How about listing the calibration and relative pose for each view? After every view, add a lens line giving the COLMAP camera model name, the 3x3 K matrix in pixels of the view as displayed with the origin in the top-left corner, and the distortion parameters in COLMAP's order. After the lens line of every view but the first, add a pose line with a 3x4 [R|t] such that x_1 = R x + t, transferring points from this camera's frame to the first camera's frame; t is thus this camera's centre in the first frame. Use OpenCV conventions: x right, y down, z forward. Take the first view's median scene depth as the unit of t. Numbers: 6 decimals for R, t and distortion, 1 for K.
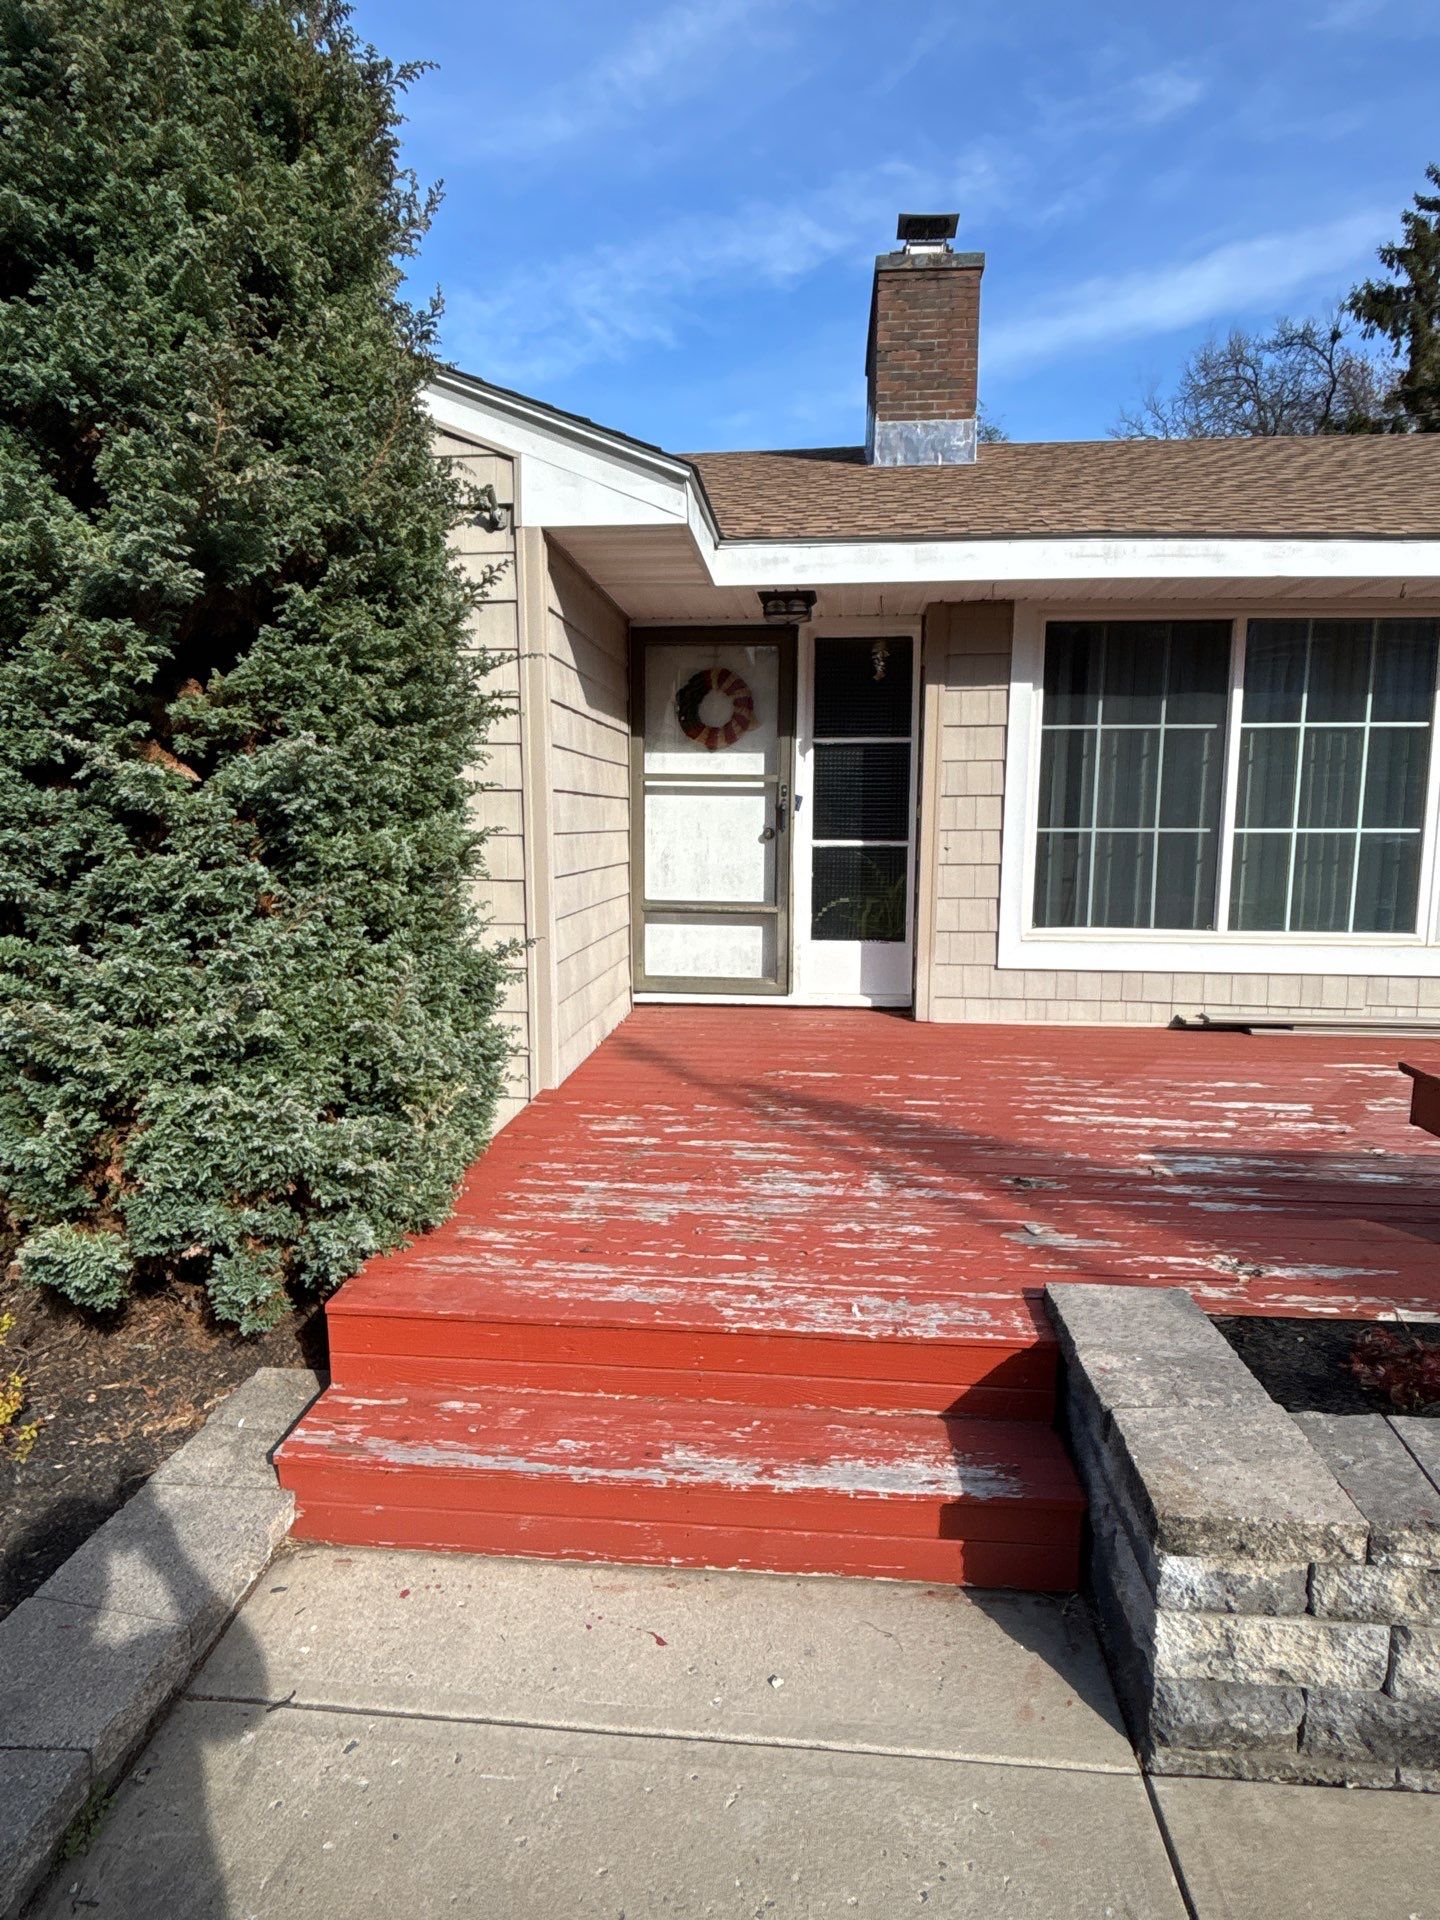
lens RADIAL K [[1034.3, 0, 726.0], [0, 1034.3, 964.7], [0, 0, 1]] dist [-0.009573, -0.004637]
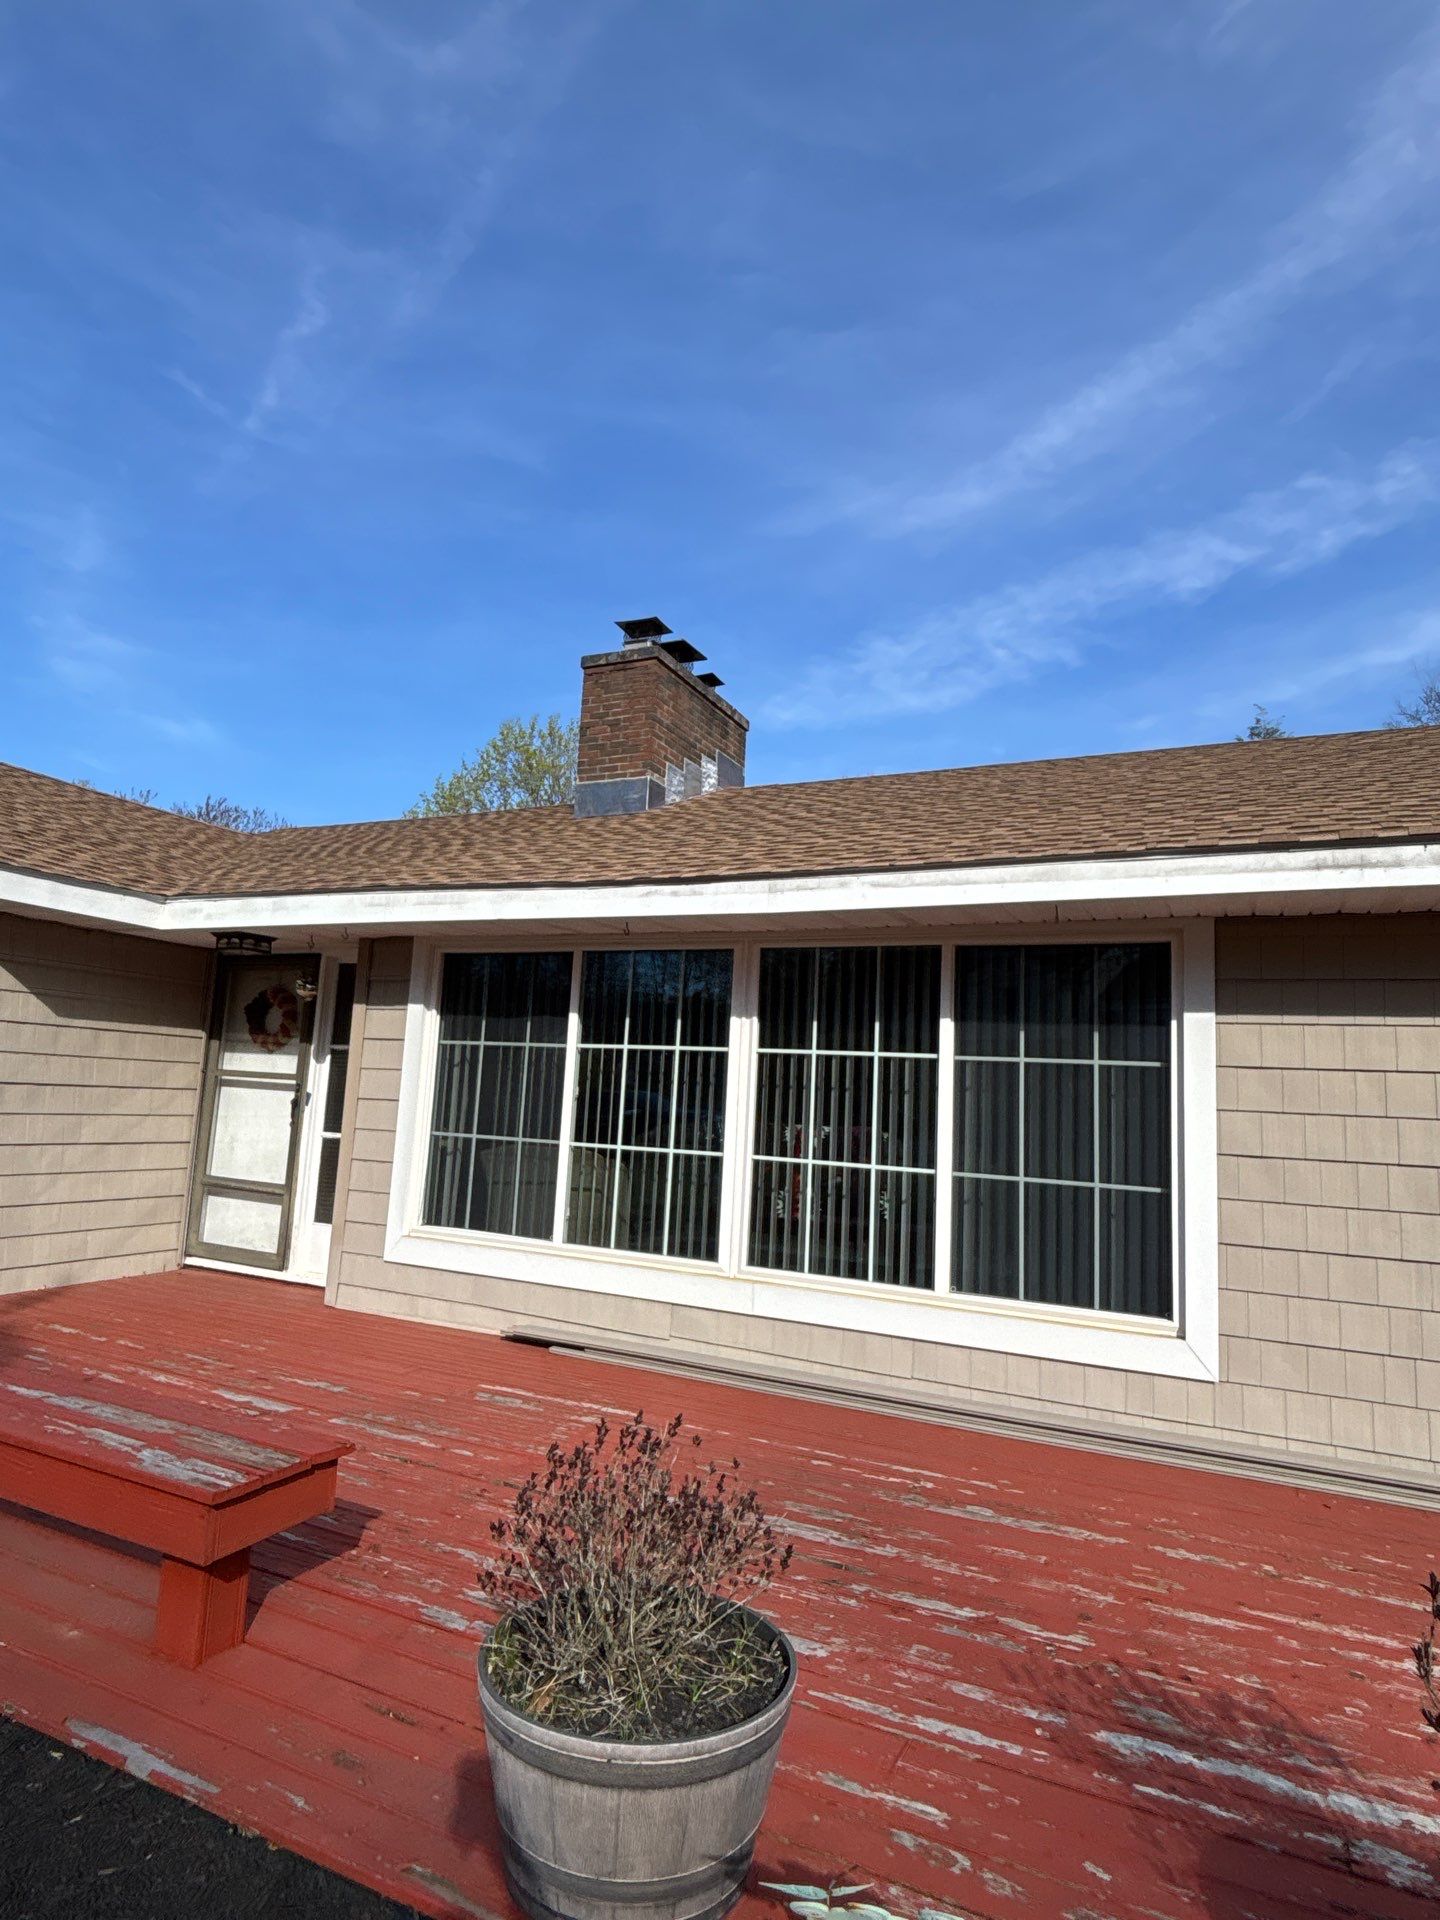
lens RADIAL K [[1064.5, 0, 724.8], [0, 1064.5, 950.4], [0, 0, 1]] dist [0.009303, -0.012843]
pose [[0.937383, -0.001051, -0.348300, 0.989149], [-0.098463, 0.958405, -0.267889, -0.043260], [0.334094, 0.285409, 0.898289, 0.022840]]
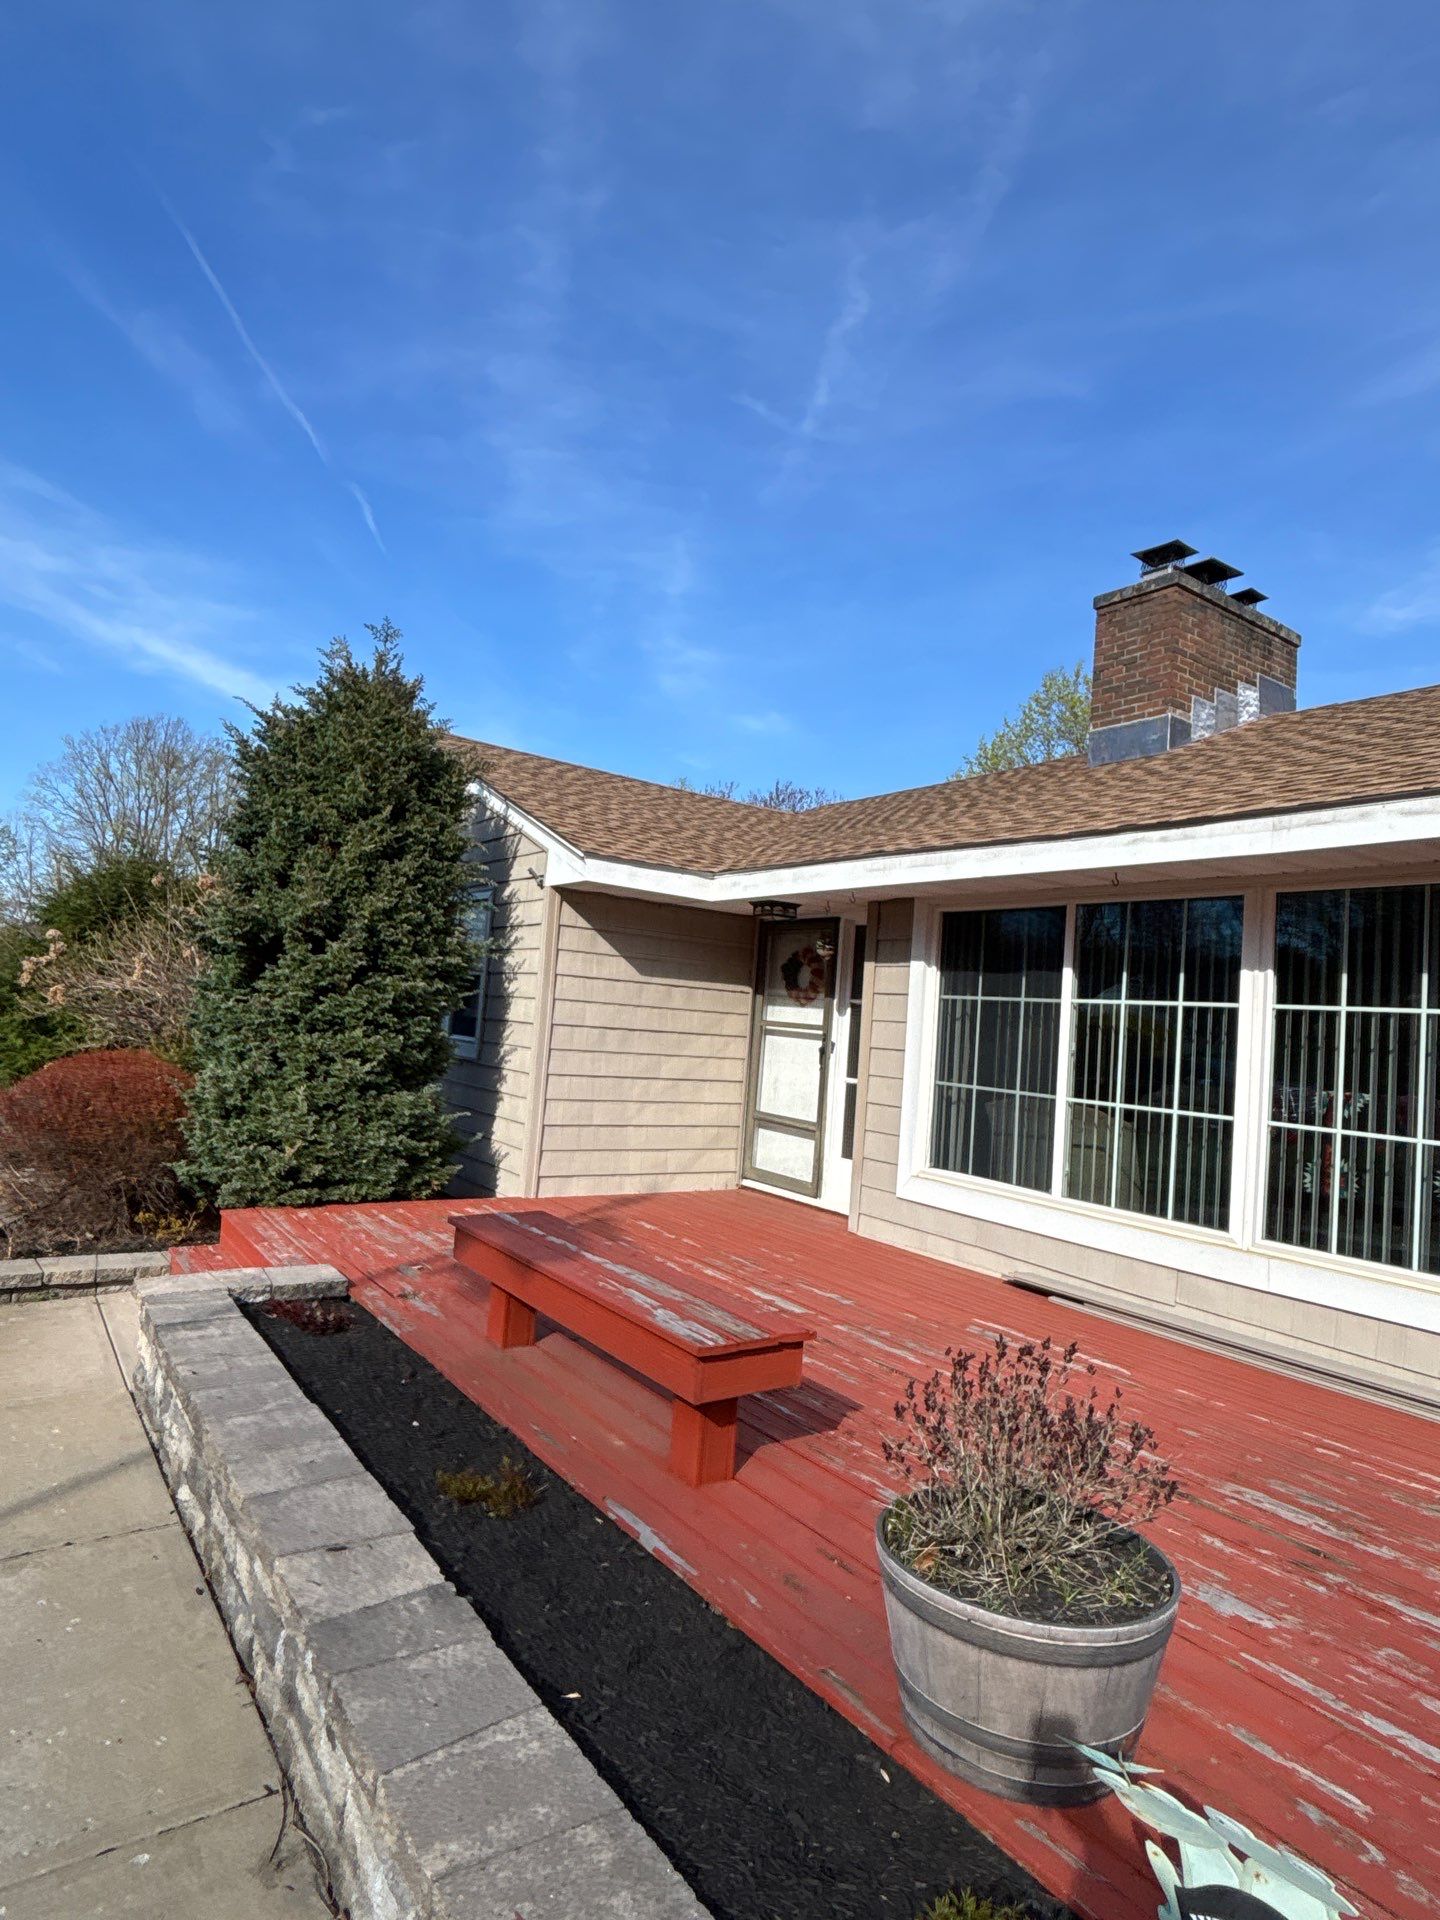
lens RADIAL K [[1064.5, 0, 716.2], [0, 1064.5, 955.3], [0, 0, 1]] dist [0.009303, -0.012843]
pose [[0.641497, -0.000712, -0.767126, 1.061987], [-0.182522, 0.971140, -0.153532, -0.039670], [0.745096, 0.238507, 0.622853, 0.026889]]
